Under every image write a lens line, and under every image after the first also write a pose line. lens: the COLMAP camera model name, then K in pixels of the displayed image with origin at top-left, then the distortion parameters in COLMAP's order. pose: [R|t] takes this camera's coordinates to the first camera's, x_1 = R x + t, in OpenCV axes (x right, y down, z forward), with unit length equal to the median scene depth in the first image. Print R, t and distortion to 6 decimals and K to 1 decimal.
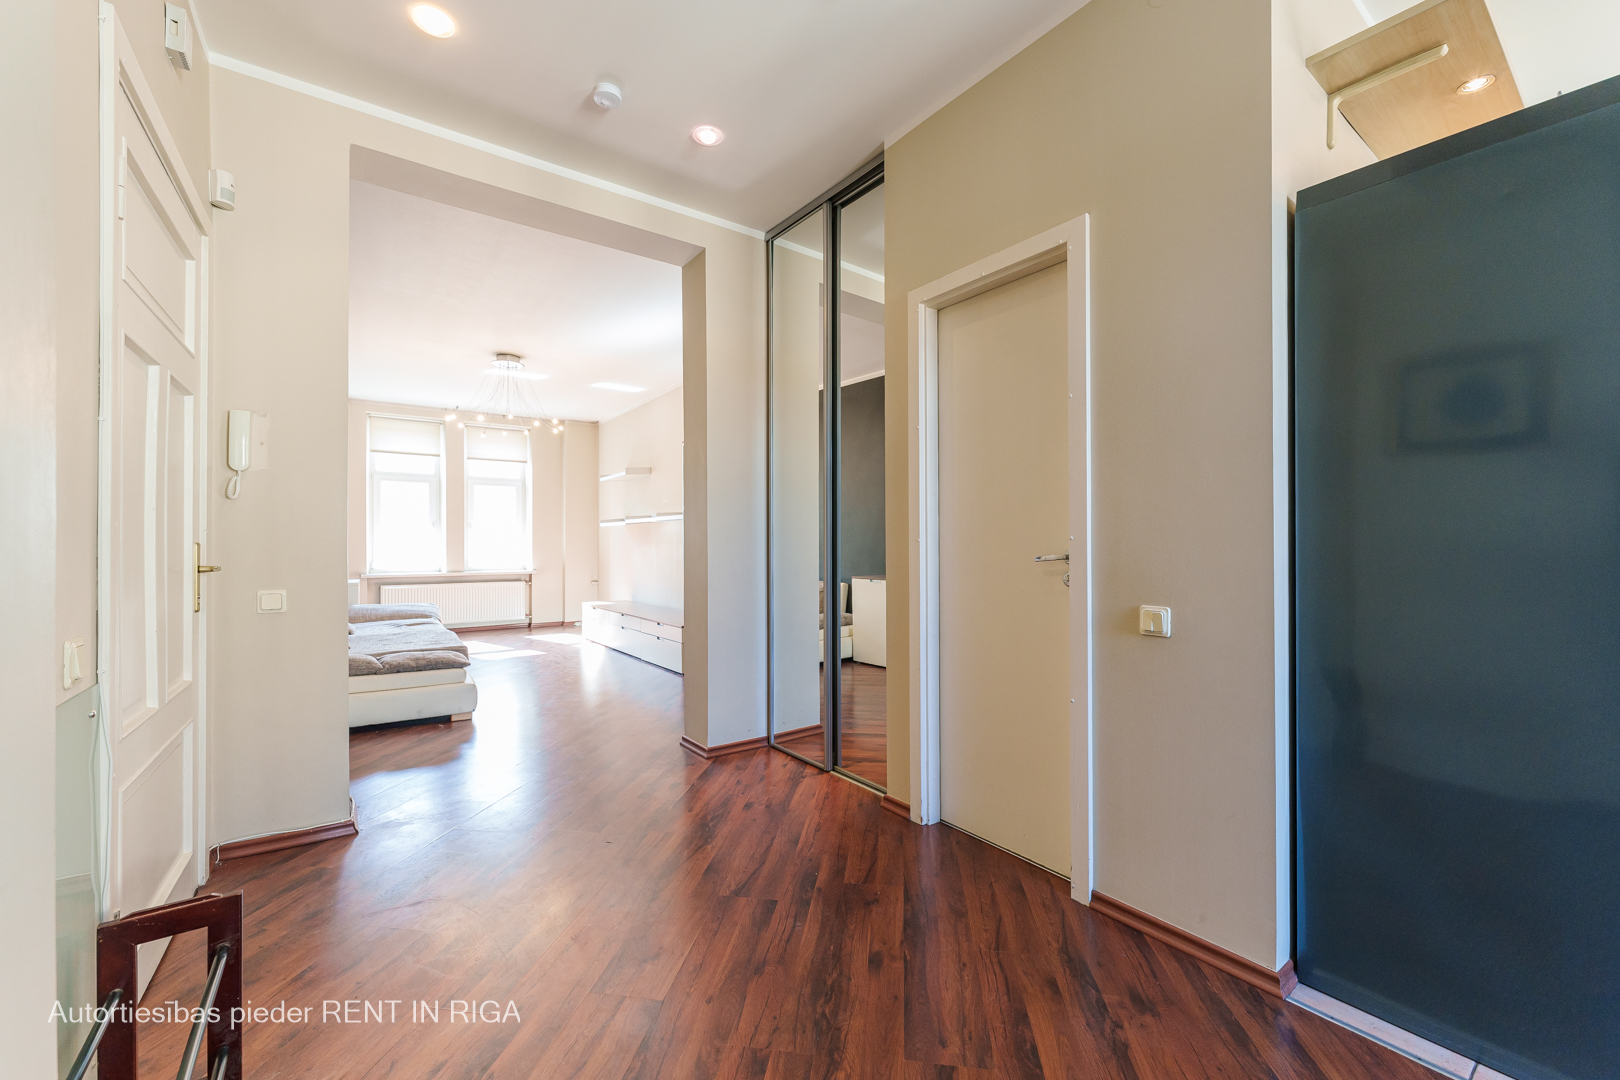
lens RADIAL K [[645.7, 0, 812.9], [0, 645.7, 541.9], [0, 0, 1]] dist [-0.003307, -0.000235]
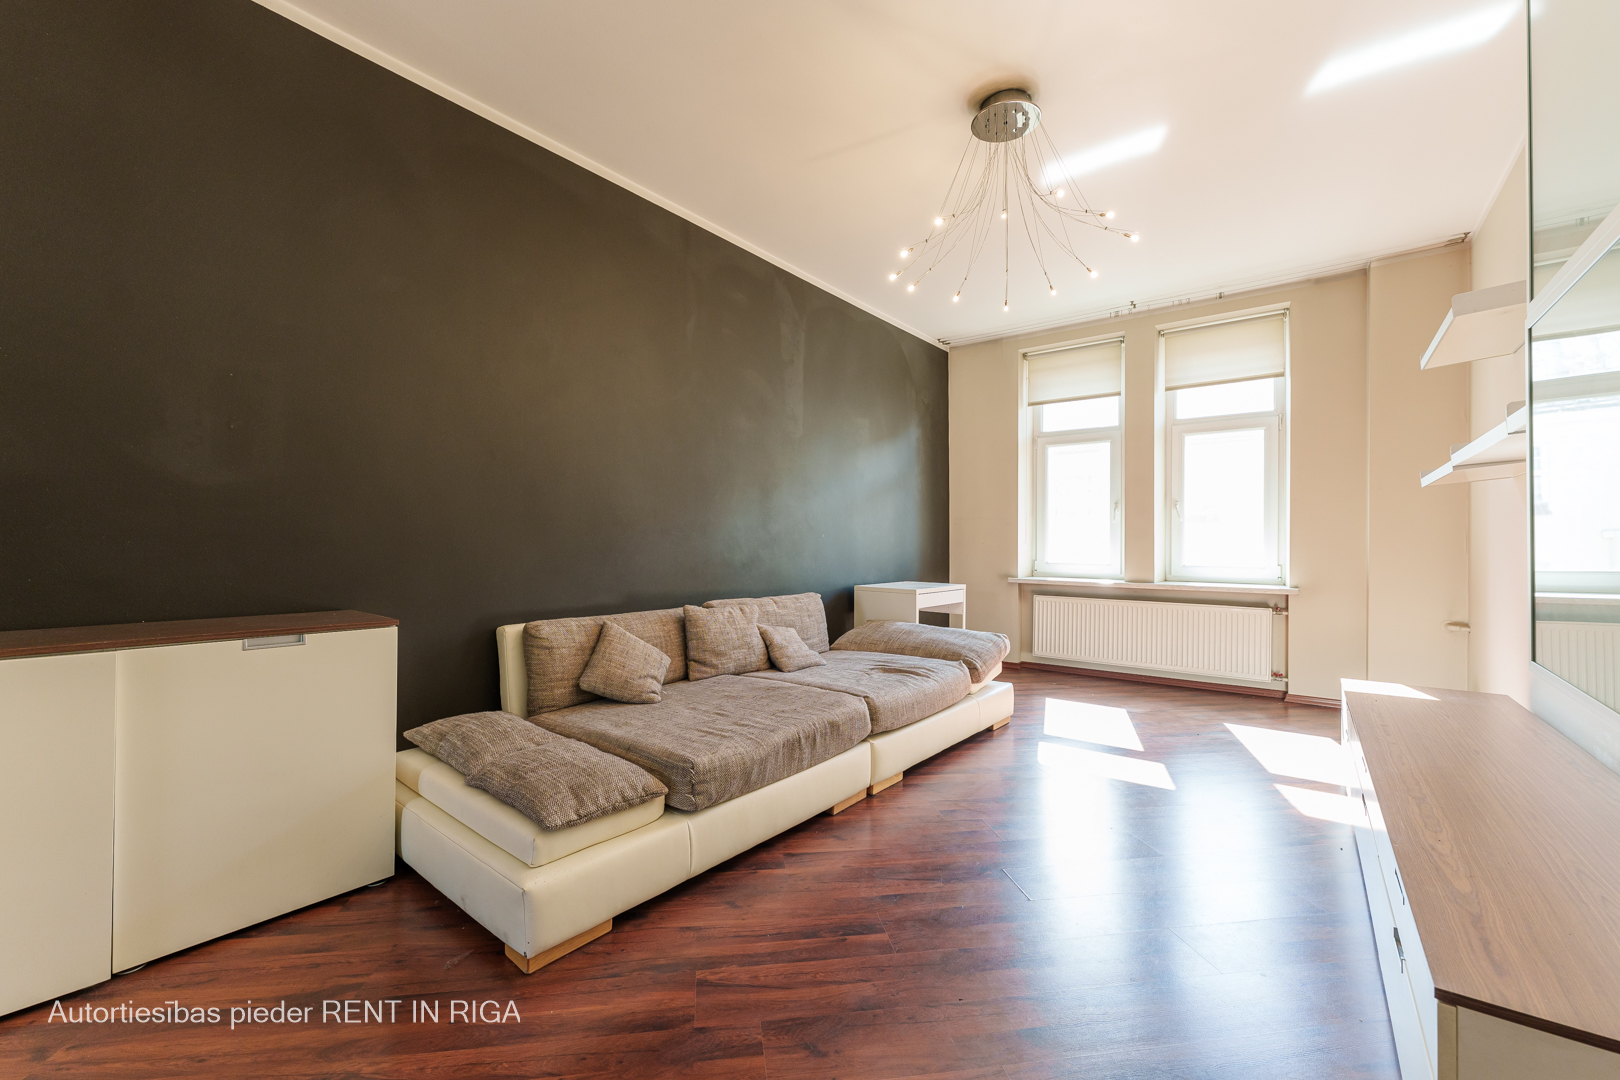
lens RADIAL K [[645.7, 0, 815.0], [0, 645.7, 544.9], [0, 0, 1]] dist [-0.003307, -0.000235]
pose [[0.278990, 0.008597, -0.960255, -0.059953], [0.001254, 0.999956, 0.009317, 0.006089], [0.960293, -0.003803, 0.278967, 0.527584]]
